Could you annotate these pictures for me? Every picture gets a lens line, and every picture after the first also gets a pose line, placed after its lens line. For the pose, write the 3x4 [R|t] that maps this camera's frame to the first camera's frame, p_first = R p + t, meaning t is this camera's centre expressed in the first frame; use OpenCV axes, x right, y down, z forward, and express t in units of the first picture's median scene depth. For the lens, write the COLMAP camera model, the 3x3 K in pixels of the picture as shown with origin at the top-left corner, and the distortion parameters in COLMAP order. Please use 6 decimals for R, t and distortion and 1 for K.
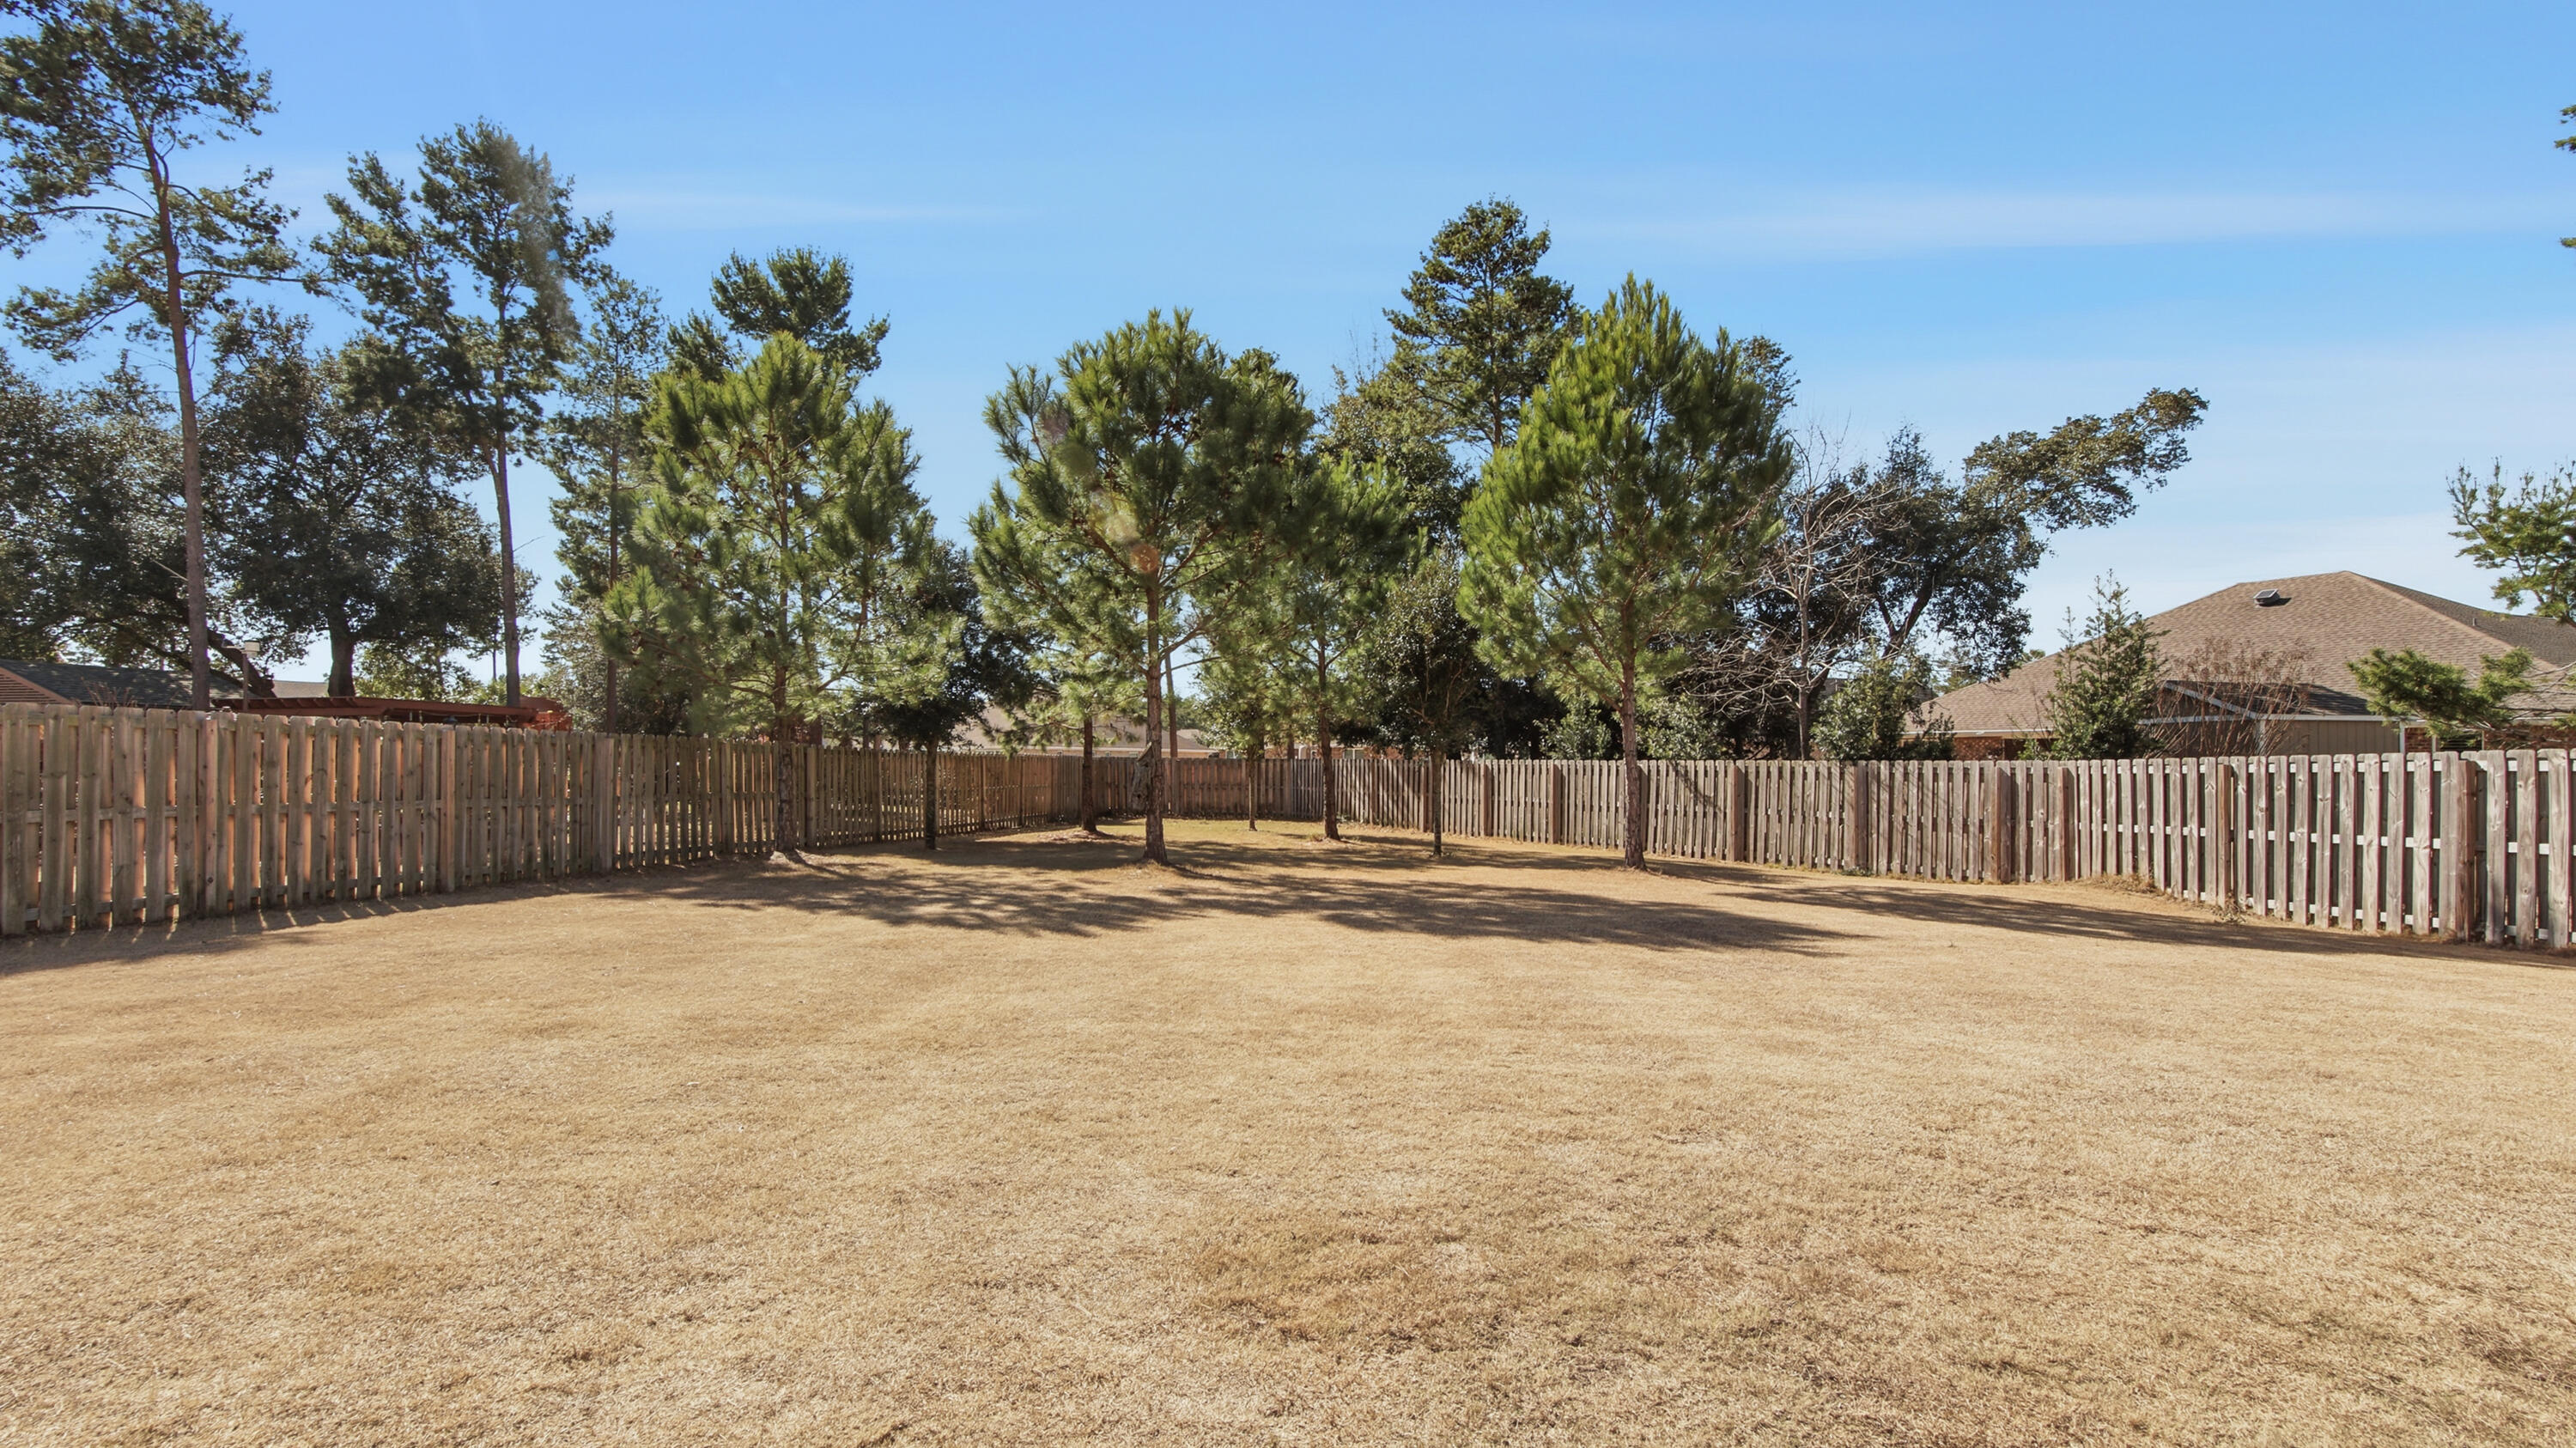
lens RADIAL K [[2002.5, 0, 1289.4], [0, 2002.5, 738.0], [0, 0, 1]] dist [0.001912, 0.000157]
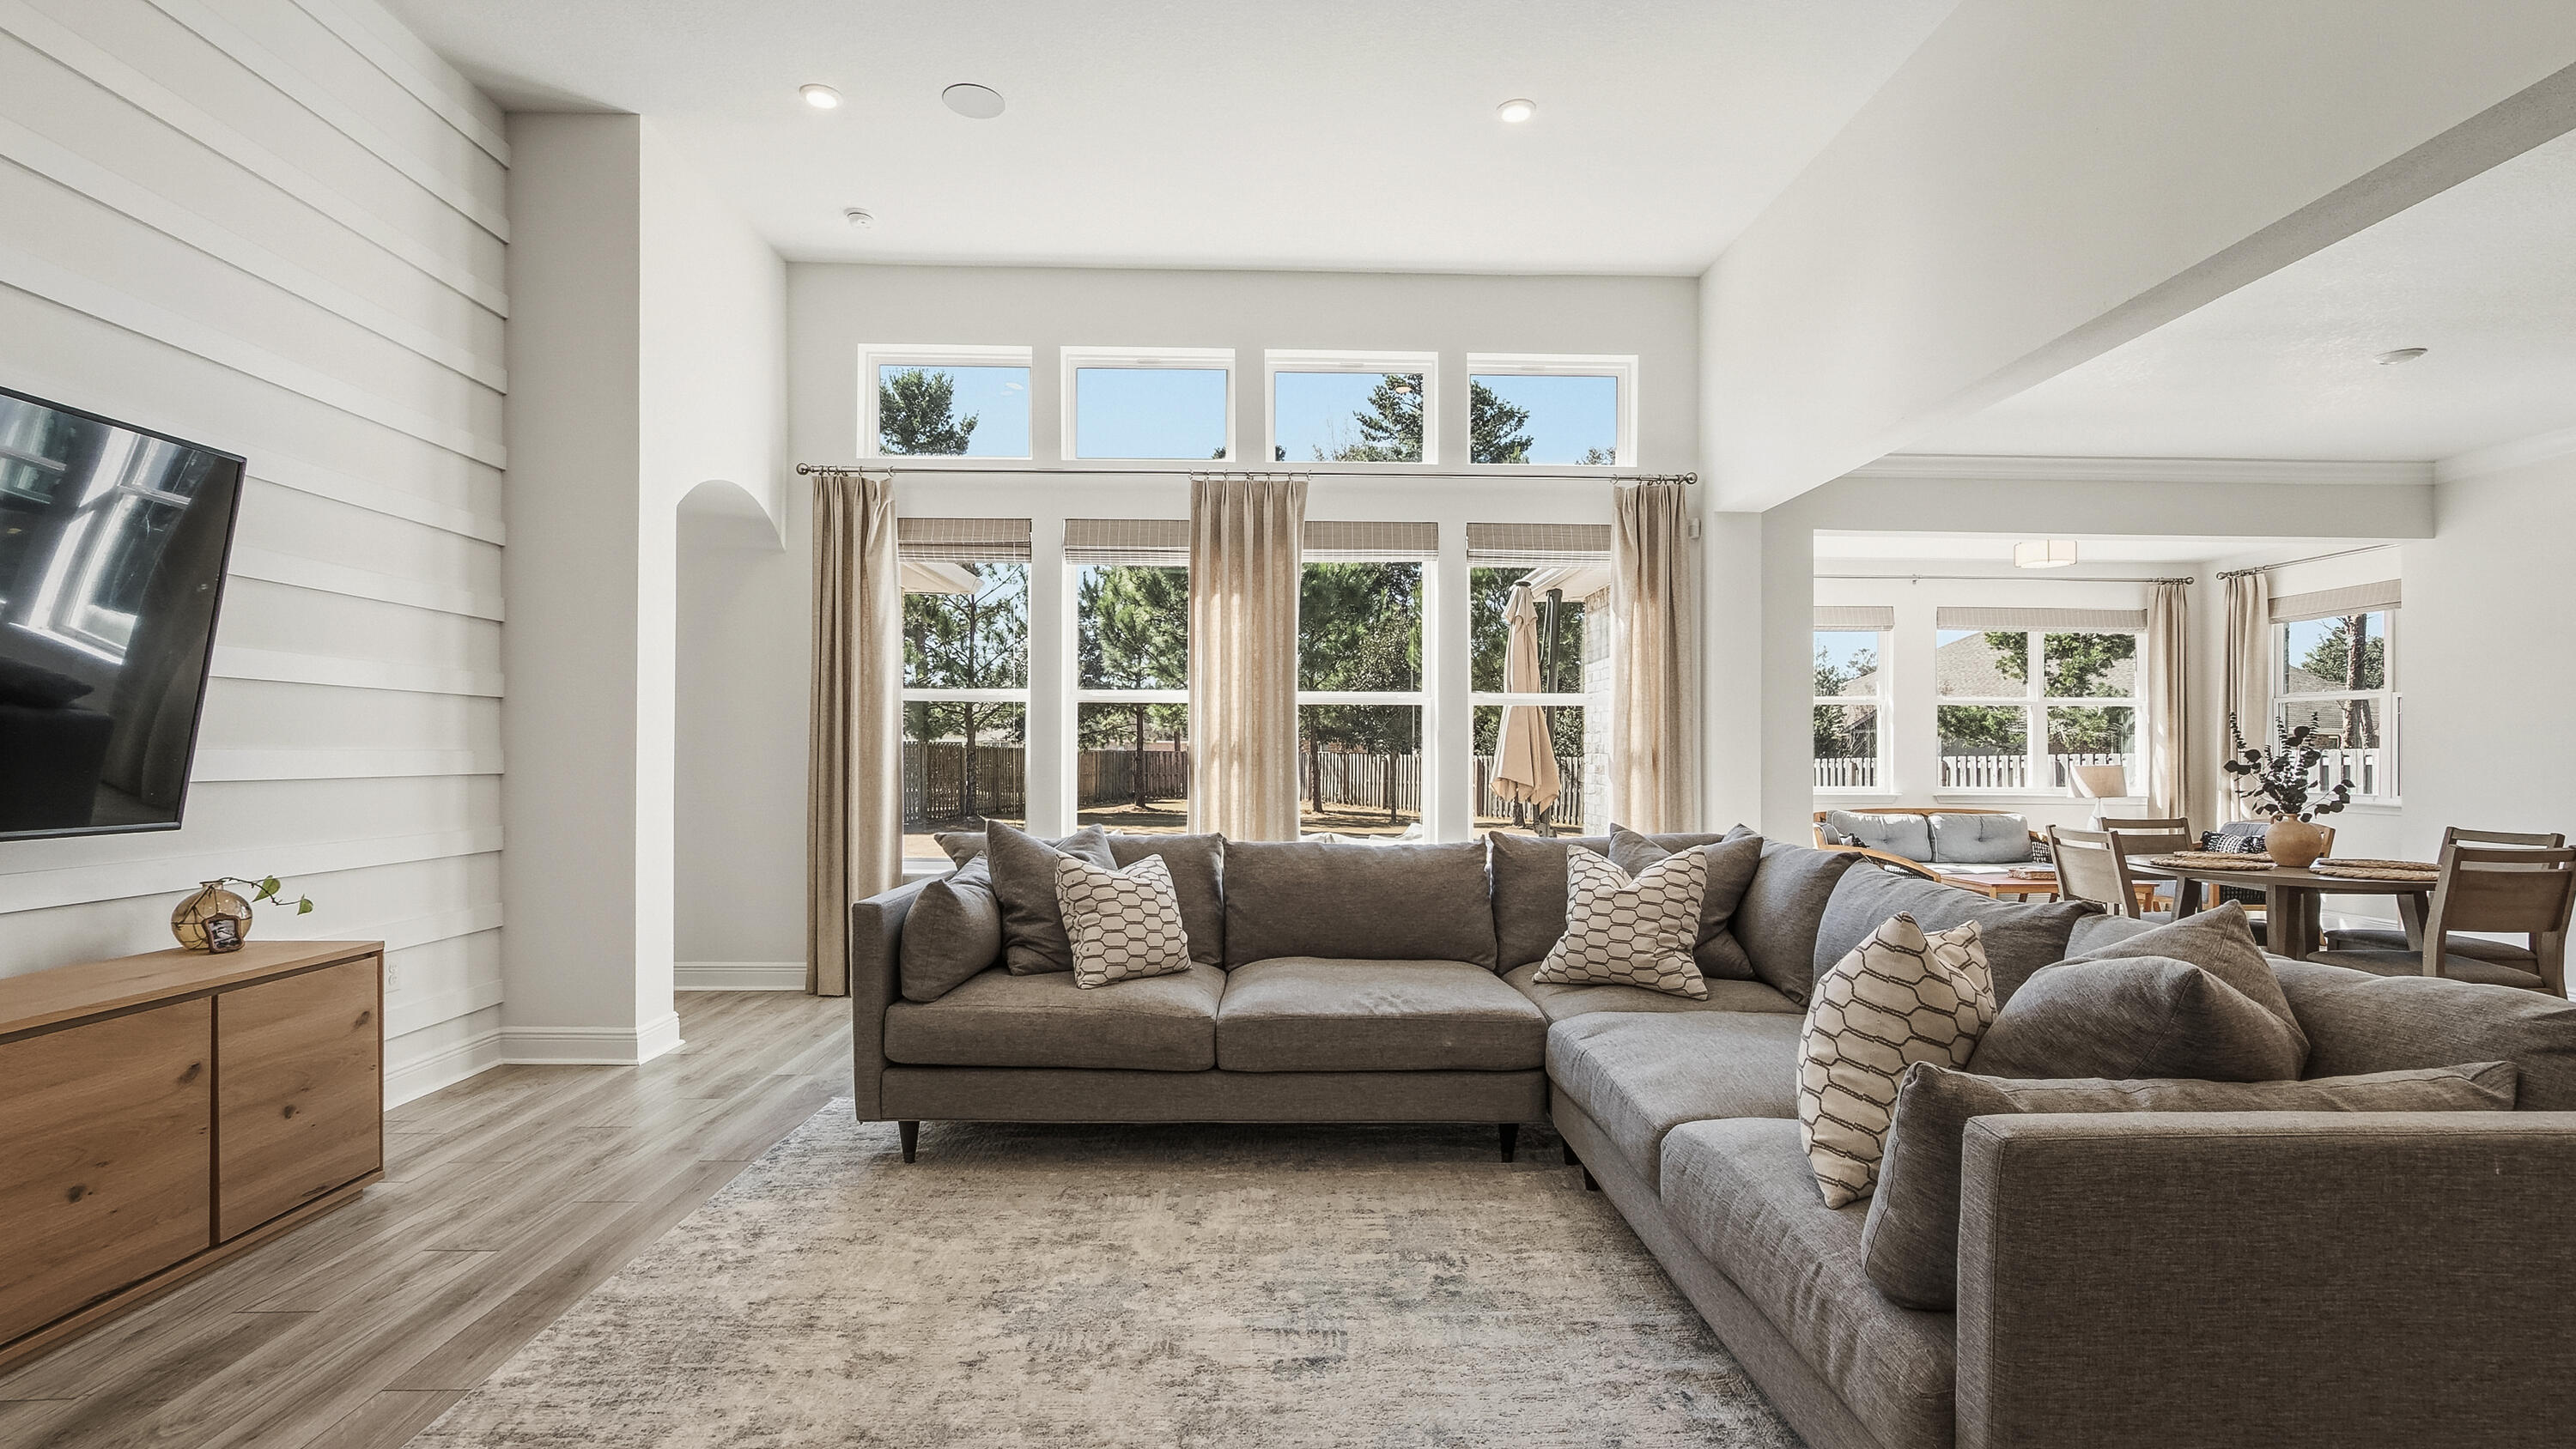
lens RADIAL K [[2002.0, 0, 1286.8], [0, 2002.0, 726.5], [0, 0, 1]] dist [0.001912, 0.000157]
pose [[0.999805, 0.004104, 0.019342, -0.025008], [-0.004089, 0.999991, -0.000780, -0.007198], [-0.019345, 0.000701, 0.999813, -0.361214]]
